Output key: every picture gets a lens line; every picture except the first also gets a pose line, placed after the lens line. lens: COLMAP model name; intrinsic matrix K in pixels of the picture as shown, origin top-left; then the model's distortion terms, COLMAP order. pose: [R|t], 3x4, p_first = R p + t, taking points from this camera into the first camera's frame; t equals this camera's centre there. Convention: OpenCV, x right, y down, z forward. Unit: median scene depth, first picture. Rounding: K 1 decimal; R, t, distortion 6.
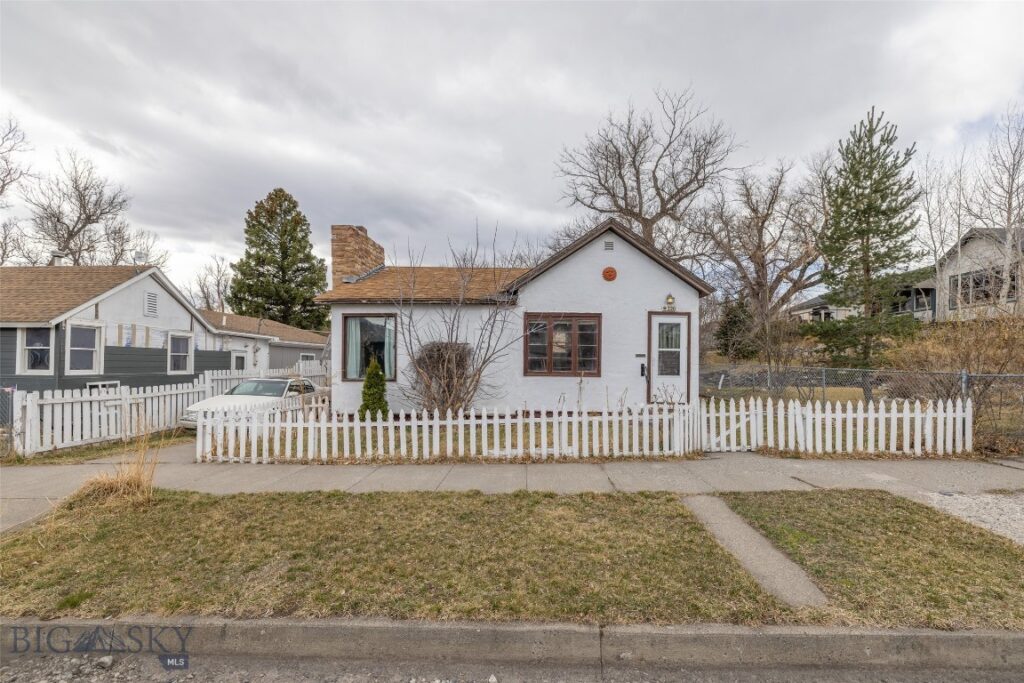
lens RADIAL K [[445.3, 0, 514.2], [0, 445.3, 351.5], [0, 0, 1]] dist [0.002084, 0.000279]
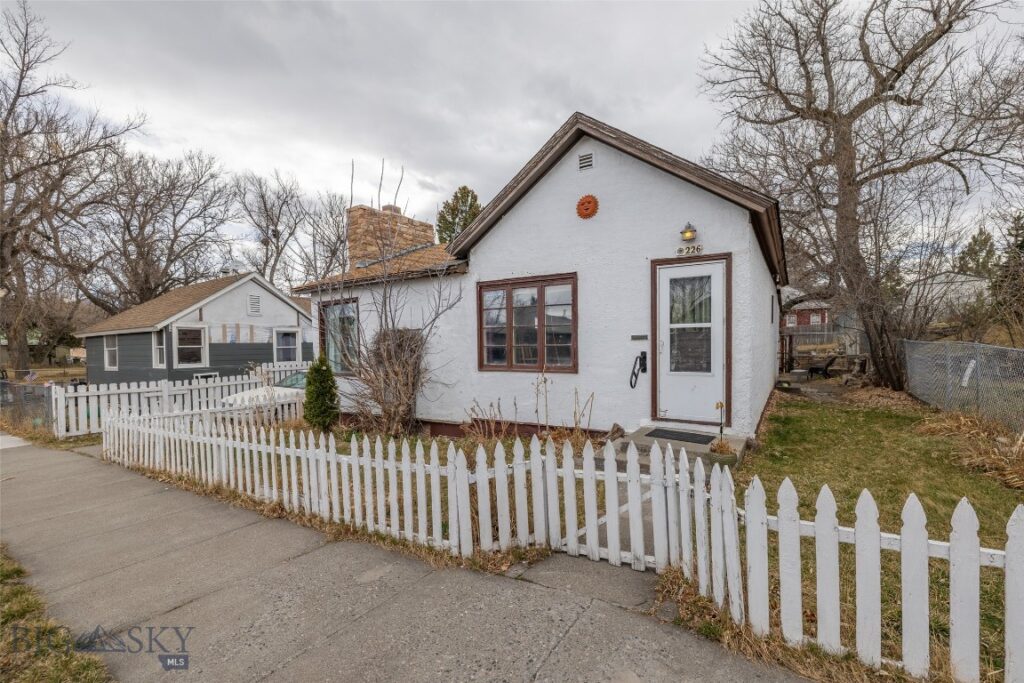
lens RADIAL K [[451.3, 0, 512.0], [0, 451.3, 341.5], [0, 0, 1]] dist [0.001016, 0.000027]
pose [[0.862672, -0.028154, -0.504980, 0.437908], [0.039789, 0.999133, 0.012267, 0.000434], [0.504196, -0.030675, 0.863044, 0.404211]]
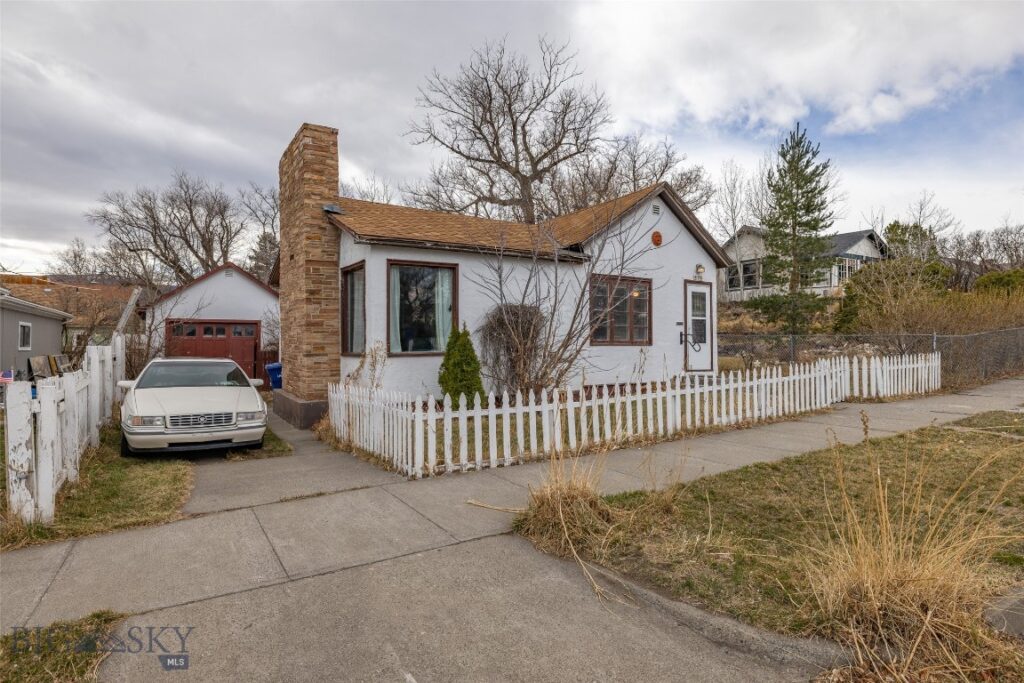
lens RADIAL K [[554.4, 0, 512.9], [0, 554.4, 322.3], [0, 0, 1]] dist [-0.003399, -0.000632]
pose [[0.831849, 0.009810, 0.554915, -0.712573], [-0.003613, 0.999918, -0.012262, 0.022935], [-0.554990, 0.008195, 0.831817, 0.176848]]
